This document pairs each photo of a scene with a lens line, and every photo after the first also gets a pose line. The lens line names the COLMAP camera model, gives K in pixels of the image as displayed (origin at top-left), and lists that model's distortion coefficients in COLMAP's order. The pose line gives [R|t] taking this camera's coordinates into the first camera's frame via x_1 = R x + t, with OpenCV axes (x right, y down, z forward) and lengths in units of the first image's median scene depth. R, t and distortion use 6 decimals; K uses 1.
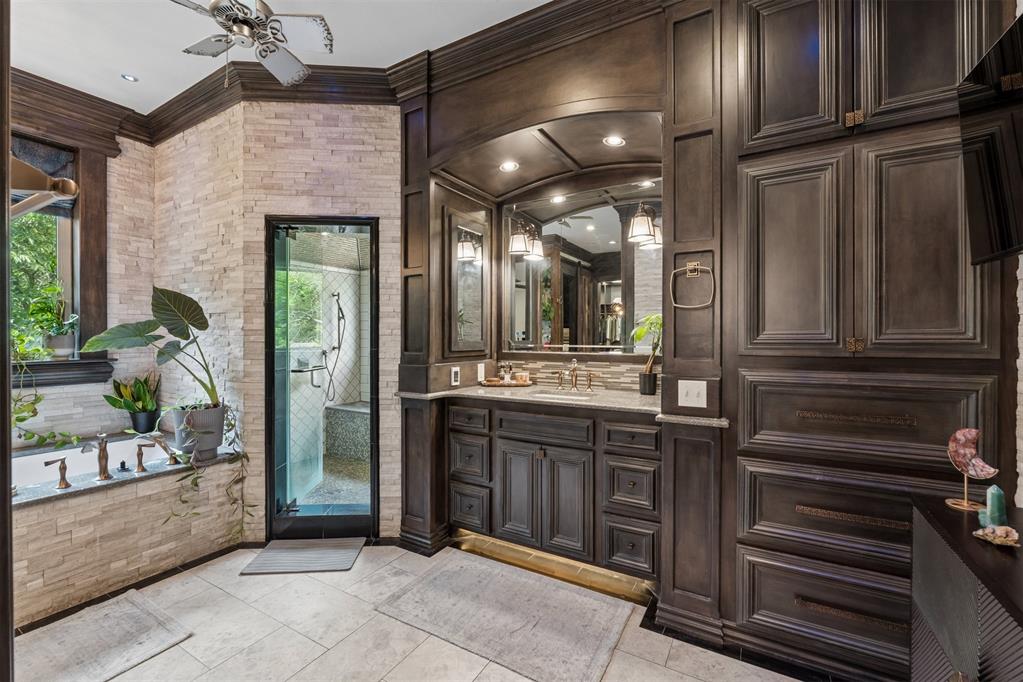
lens RADIAL K [[431.6, 0, 508.2], [0, 431.6, 338.1], [0, 0, 1]] dist [-0.001940, -0.000105]
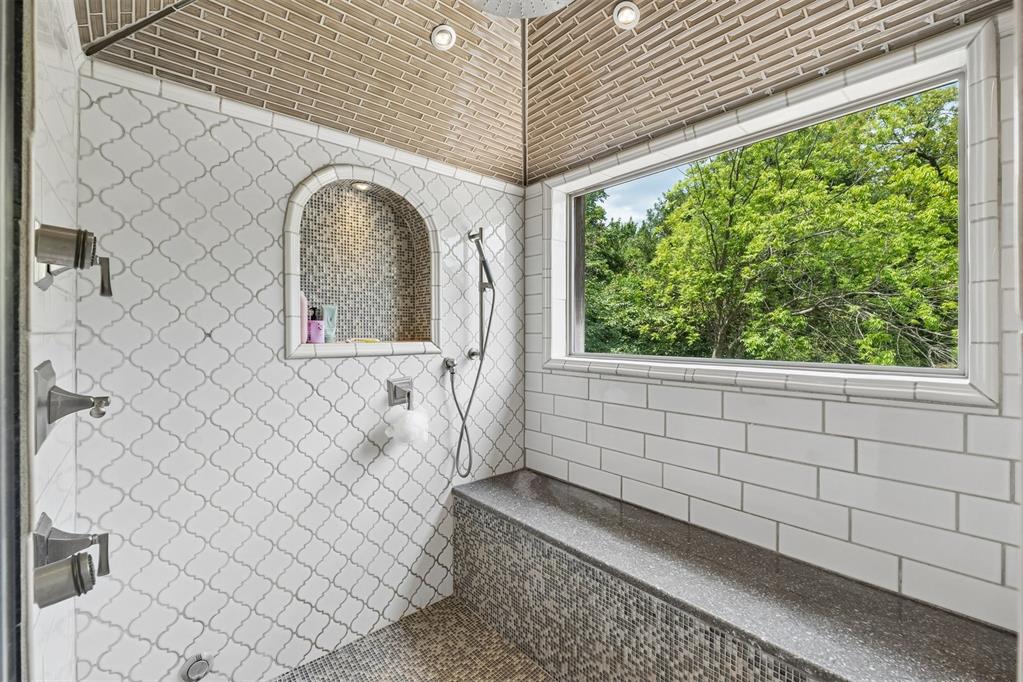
lens RADIAL K [[431.6, 0, 512.1], [0, 431.6, 336.7], [0, 0, 1]] dist [-0.001940, -0.000105]
pose [[0.949193, 0.001333, -0.314690, -0.223939], [-0.000149, 0.999993, 0.003787, 0.004048], [0.314693, -0.003547, 0.949187, 0.591901]]
